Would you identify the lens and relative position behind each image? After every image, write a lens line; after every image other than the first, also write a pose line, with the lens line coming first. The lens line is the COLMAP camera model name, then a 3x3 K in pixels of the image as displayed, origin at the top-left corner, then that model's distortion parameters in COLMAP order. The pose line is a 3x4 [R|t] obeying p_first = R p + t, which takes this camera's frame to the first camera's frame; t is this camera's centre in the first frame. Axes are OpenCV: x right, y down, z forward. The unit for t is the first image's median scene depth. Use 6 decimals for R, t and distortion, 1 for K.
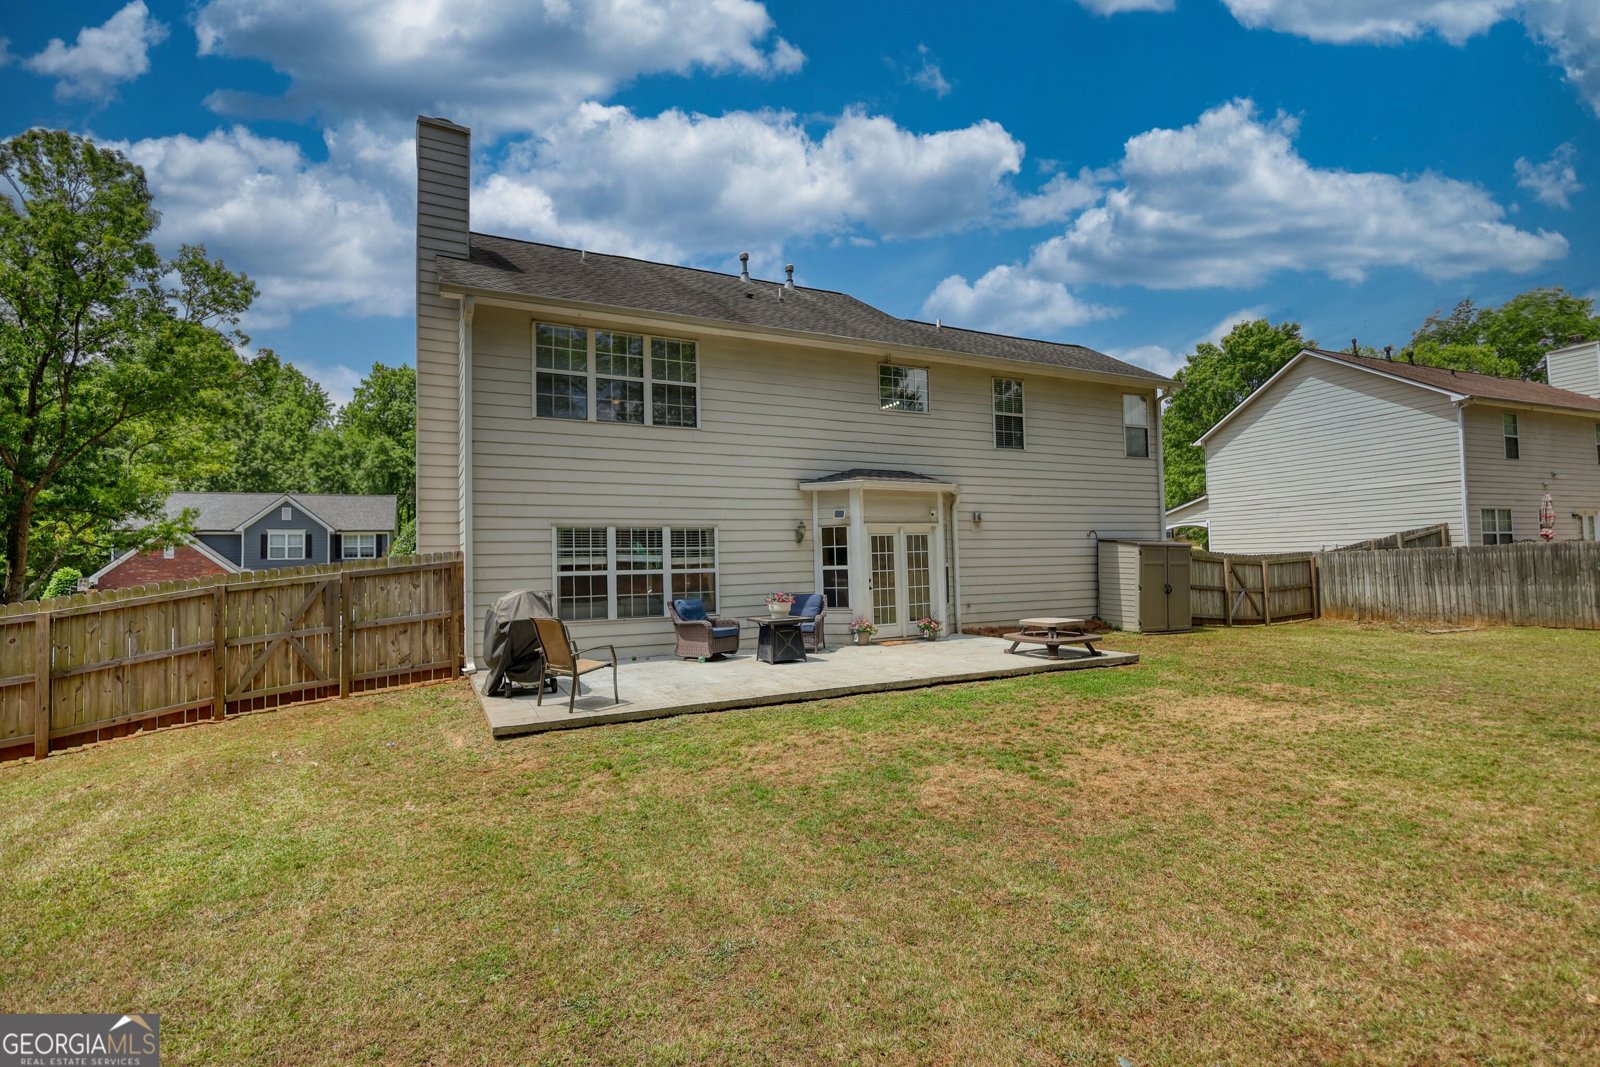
lens RADIAL K [[755.3, 0, 777.9], [0, 755.3, 543.9], [0, 0, 1]] dist [0.004125, -0.000540]
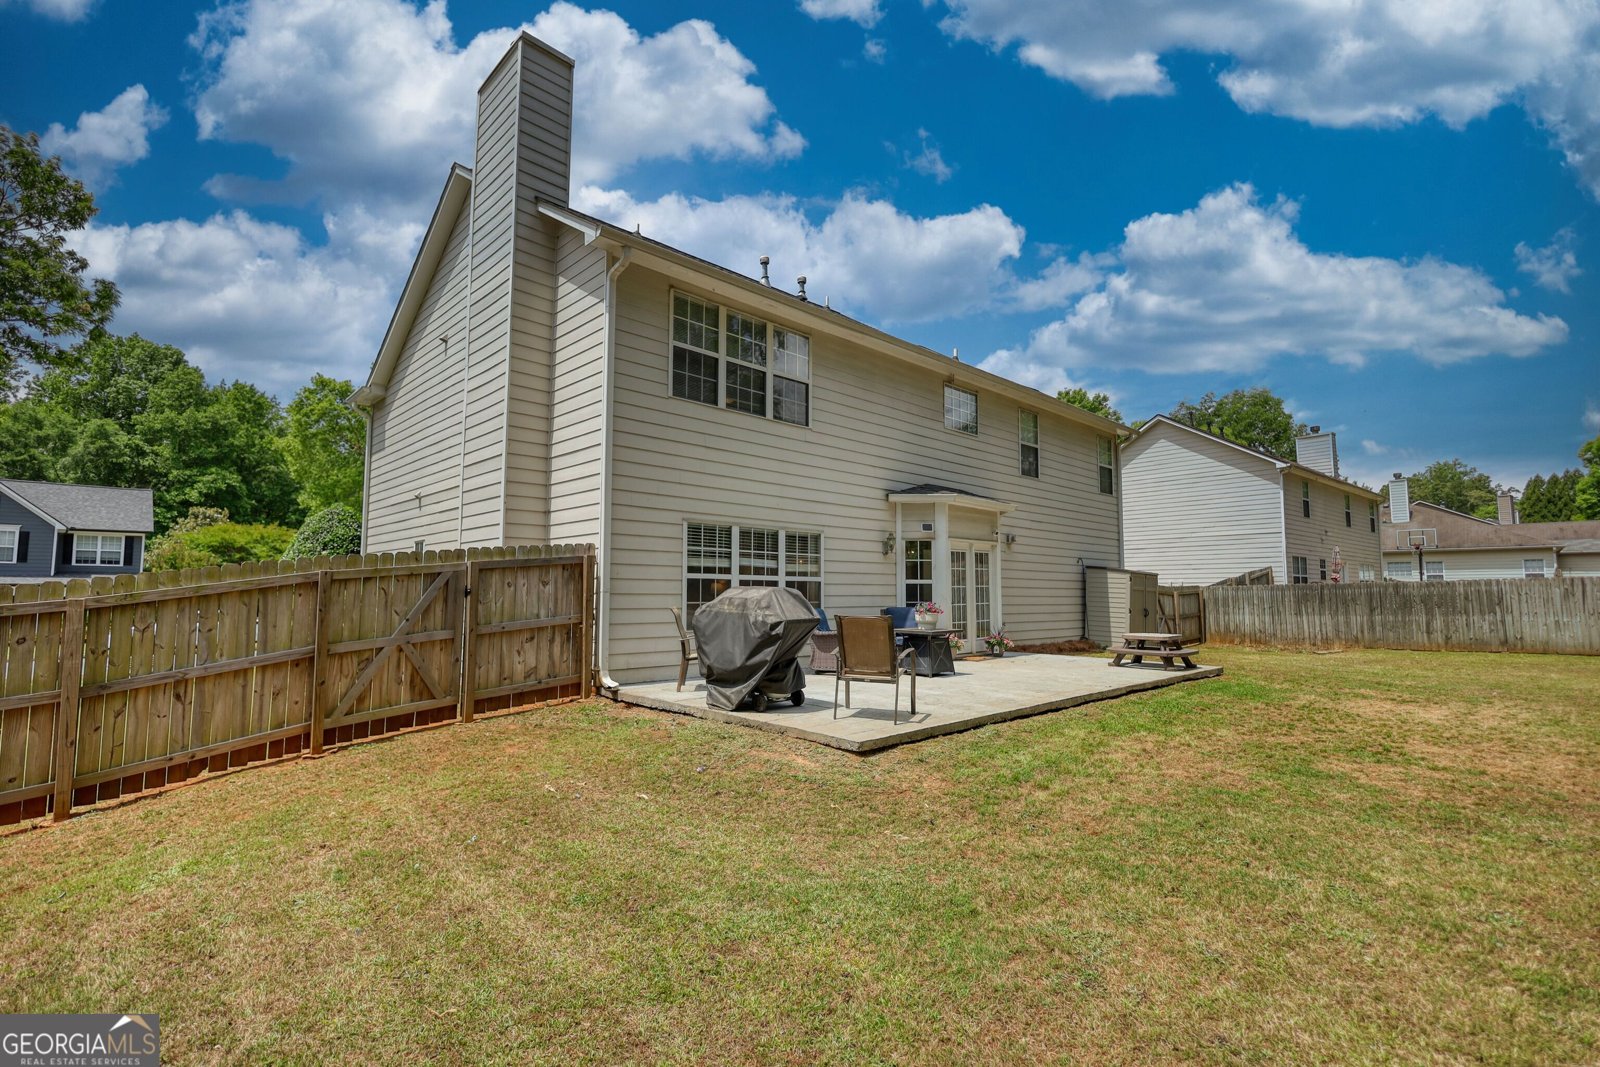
lens RADIAL K [[755.3, 0, 789.9], [0, 755.3, 541.2], [0, 0, 1]] dist [0.004125, -0.000540]
pose [[0.954217, 0.047621, 0.295300, -0.402118], [-0.034269, 0.998150, -0.050228, 0.036432], [-0.297145, 0.037809, 0.954083, 0.118116]]
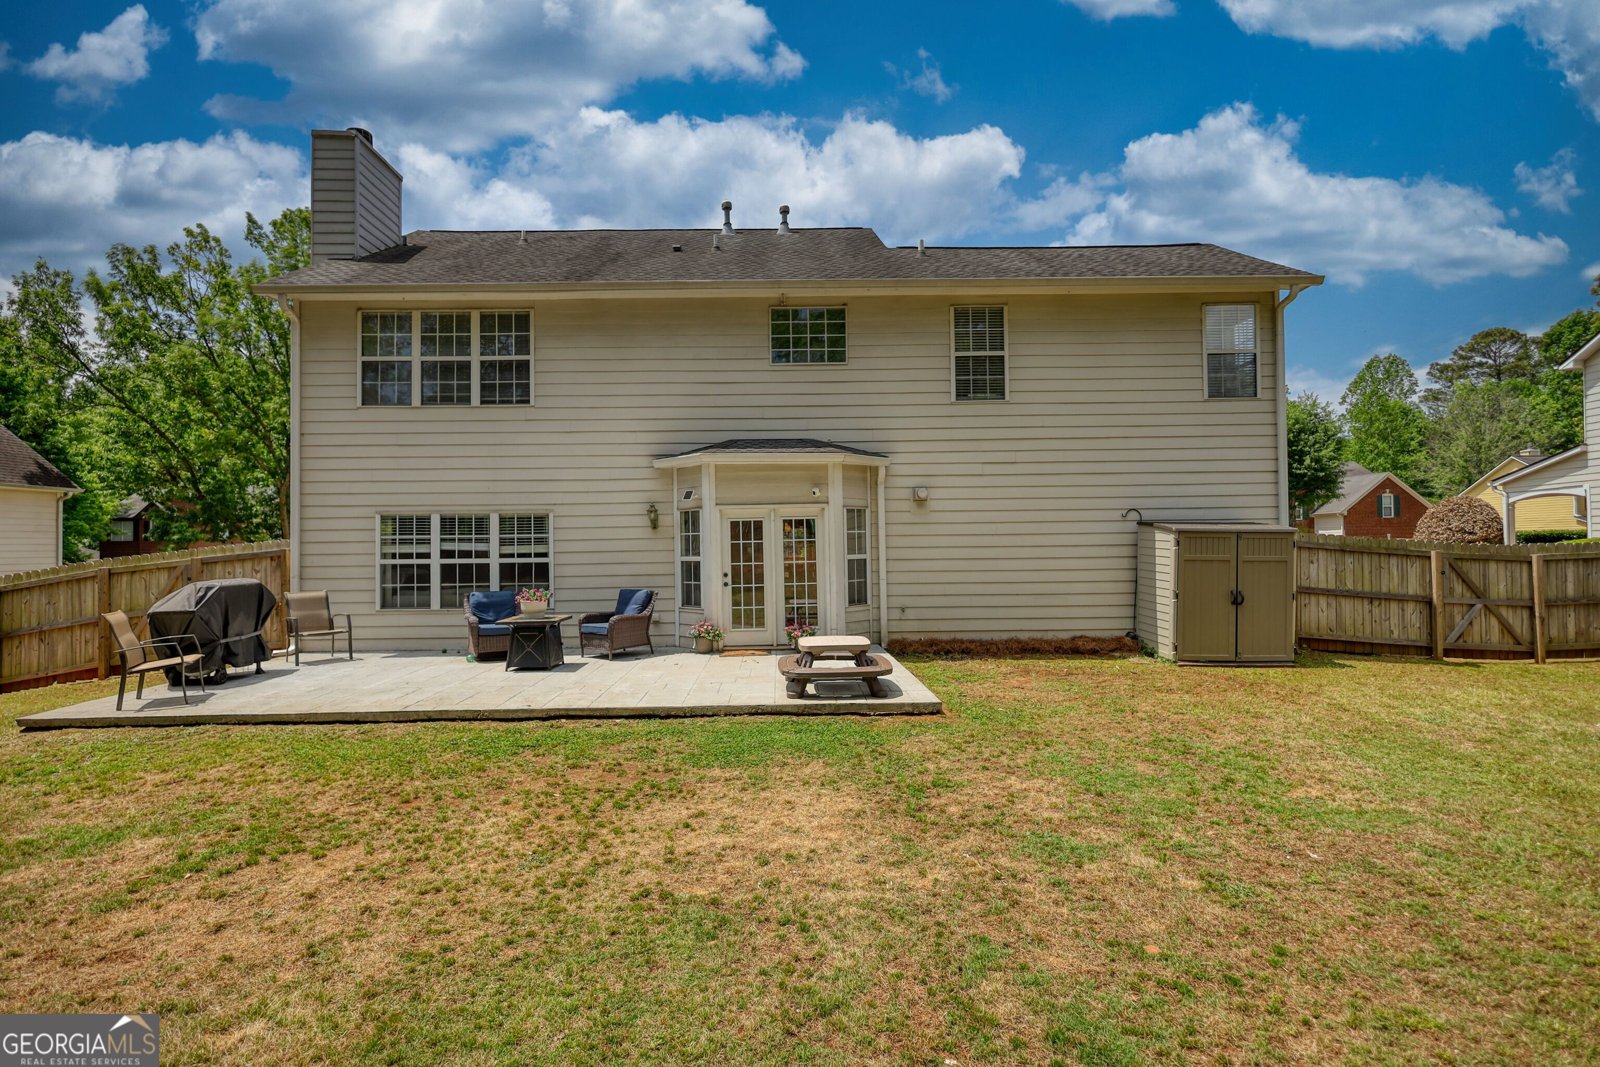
lens RADIAL K [[755.3, 0, 792.1], [0, 755.3, 536.7], [0, 0, 1]] dist [0.004125, -0.000540]
pose [[0.897675, 0.006825, -0.440606, 0.587101], [0.004414, 0.999691, 0.024478, -0.014152], [0.440637, -0.023918, 0.897367, 0.313748]]
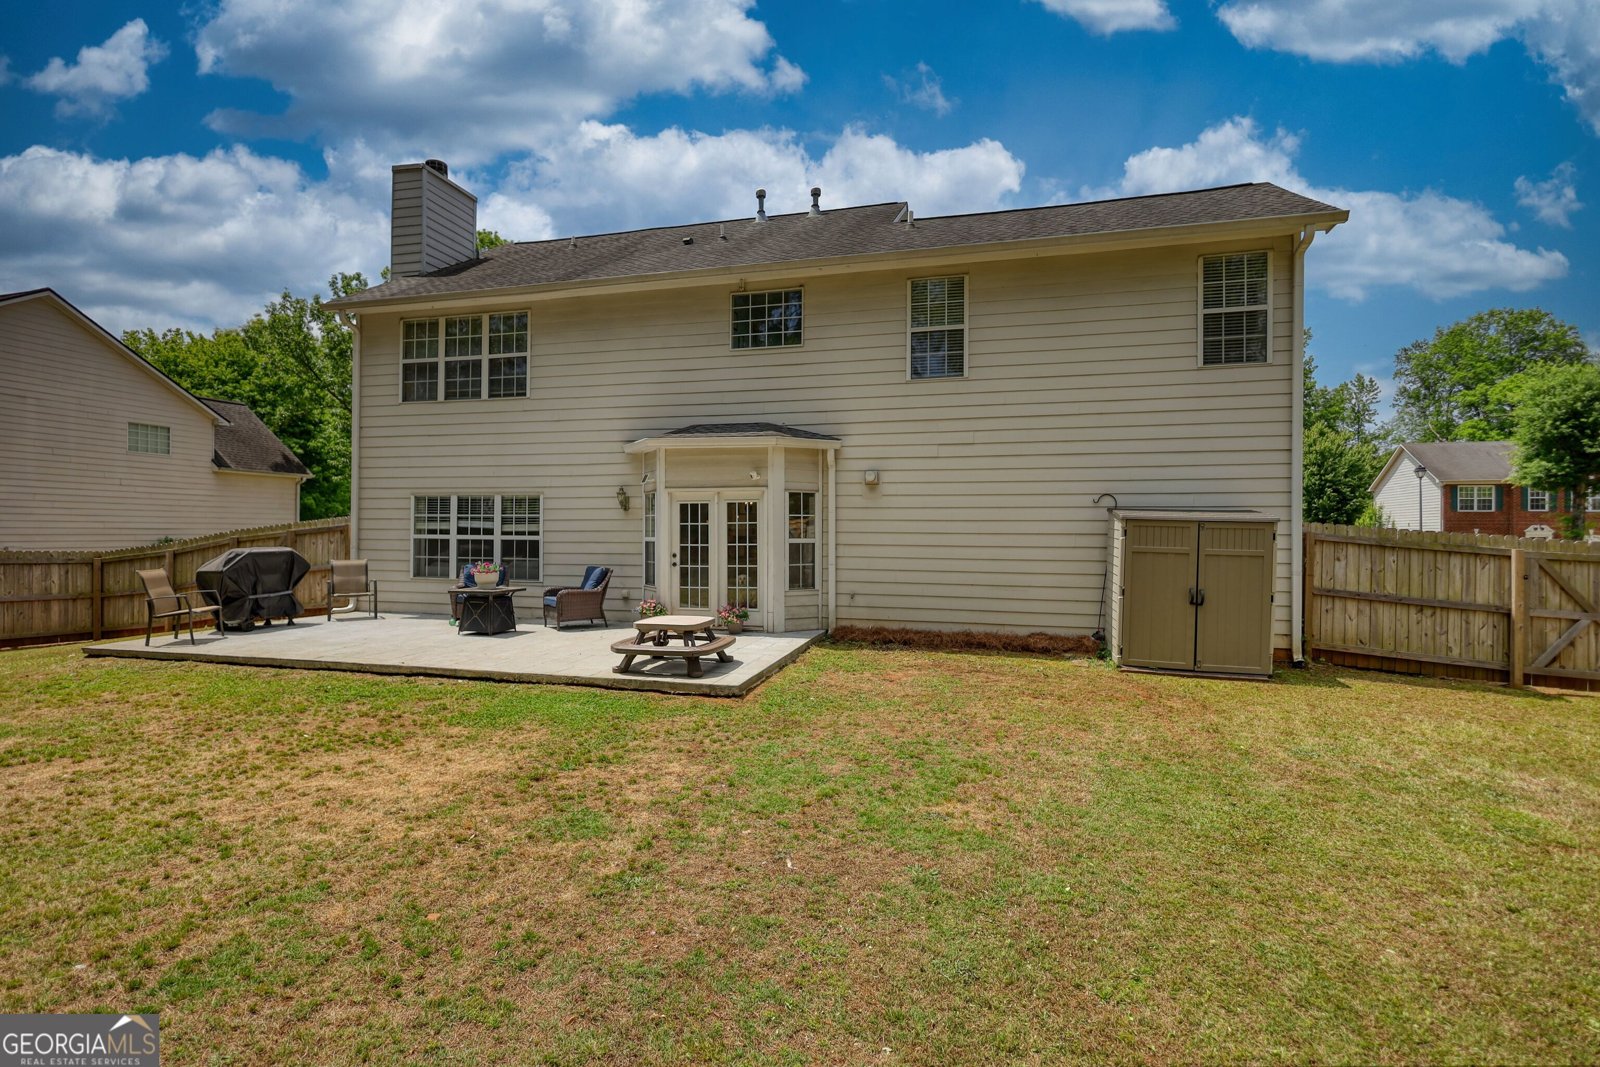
lens RADIAL K [[755.3, 0, 811.3], [0, 755.3, 537.5], [0, 0, 1]] dist [0.004125, -0.000540]
pose [[0.744006, 0.032613, -0.667376, 0.865089], [-0.004013, 0.999008, 0.044345, -0.011516], [0.668160, -0.030315, 0.743399, 0.498205]]
